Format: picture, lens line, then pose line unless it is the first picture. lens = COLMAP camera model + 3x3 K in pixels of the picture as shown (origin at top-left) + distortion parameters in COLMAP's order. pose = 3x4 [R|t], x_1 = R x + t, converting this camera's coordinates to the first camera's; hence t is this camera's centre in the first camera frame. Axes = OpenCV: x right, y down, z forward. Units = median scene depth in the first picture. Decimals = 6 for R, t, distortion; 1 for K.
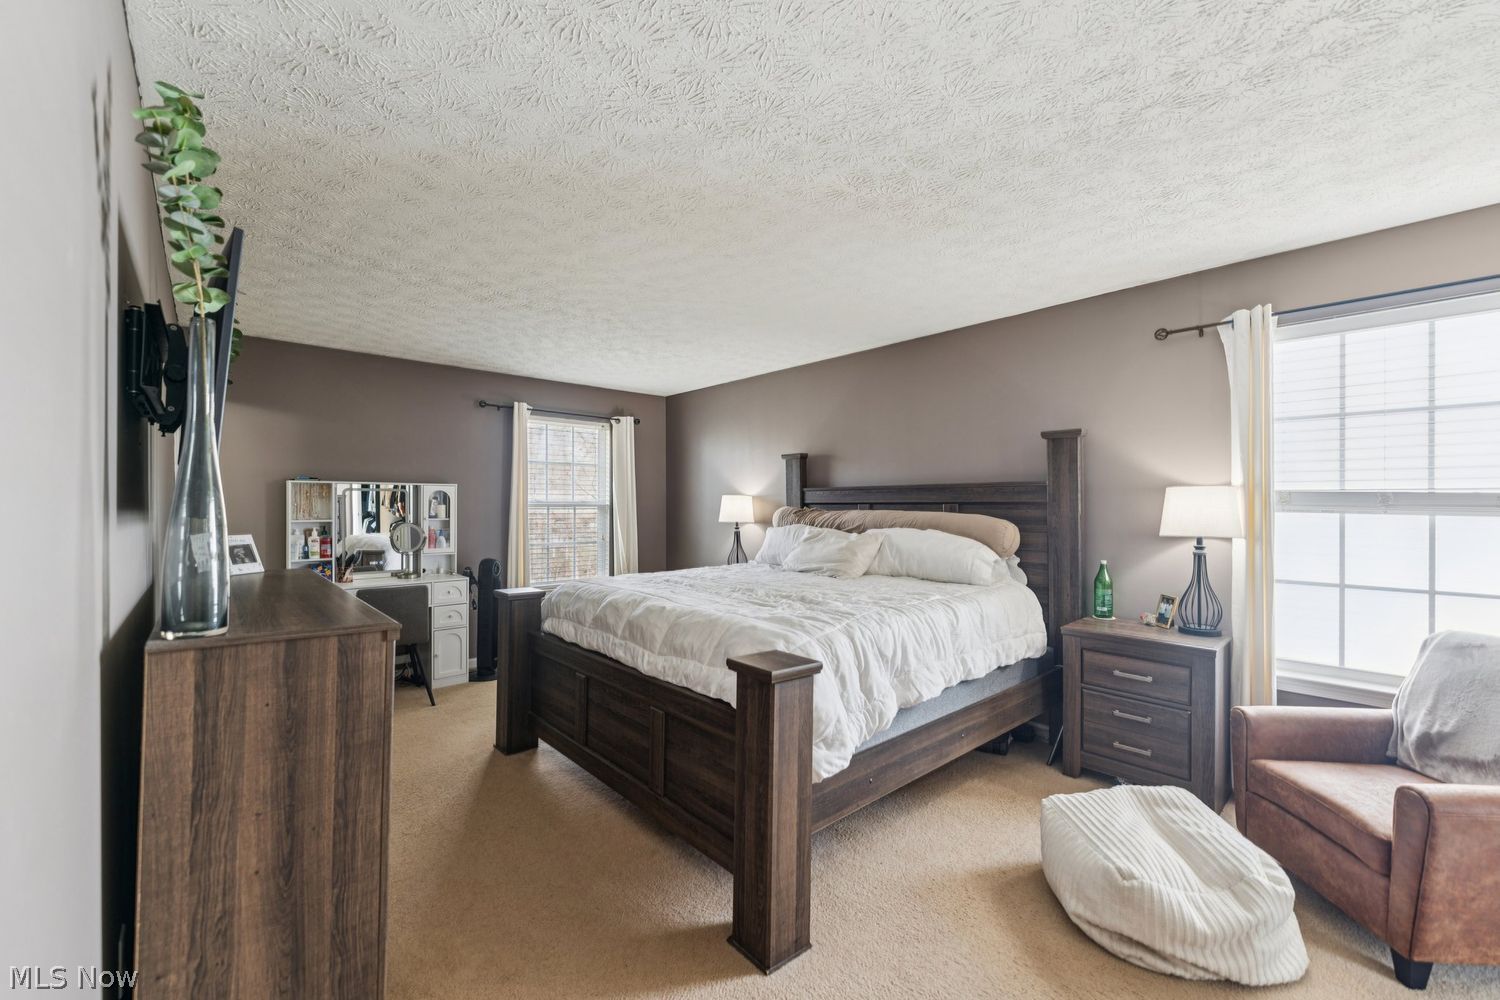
lens RADIAL K [[607.2, 0, 747.6], [0, 607.2, 495.7], [0, 0, 1]] dist [0.000625, 0.000080]
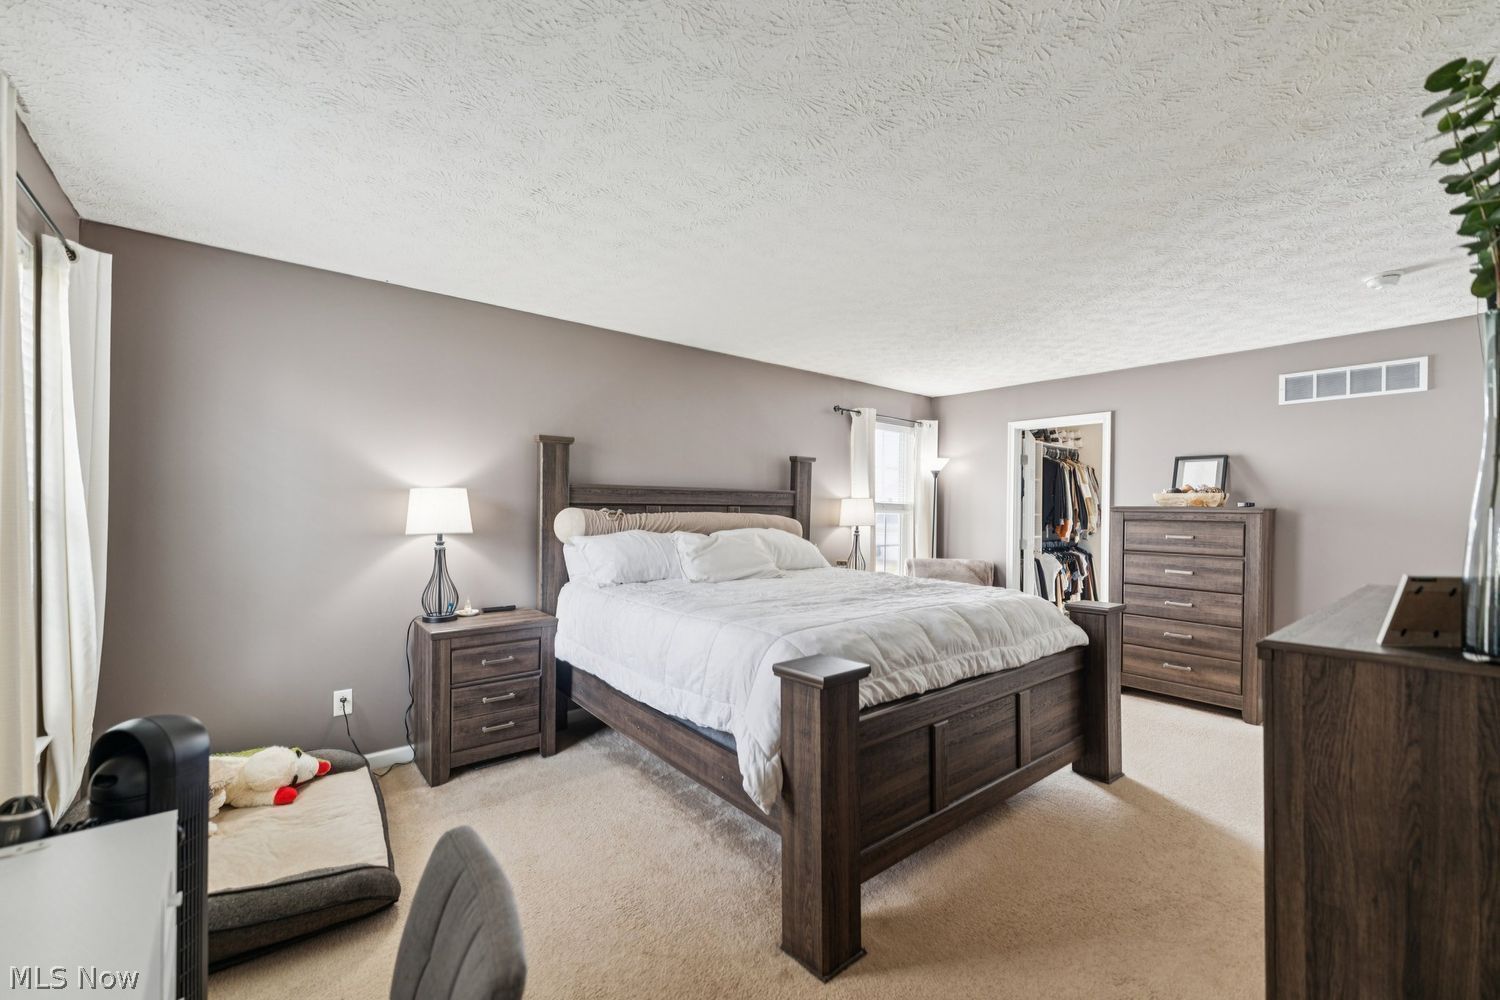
lens RADIAL K [[607.2, 0, 747.6], [0, 607.2, 495.7], [0, 0, 1]] dist [0.000625, 0.000080]
pose [[0.048600, 0.020364, 0.998611, -0.791488], [-0.024623, 0.999513, -0.019184, 0.014282], [-0.998515, -0.023657, 0.049077, 0.888803]]
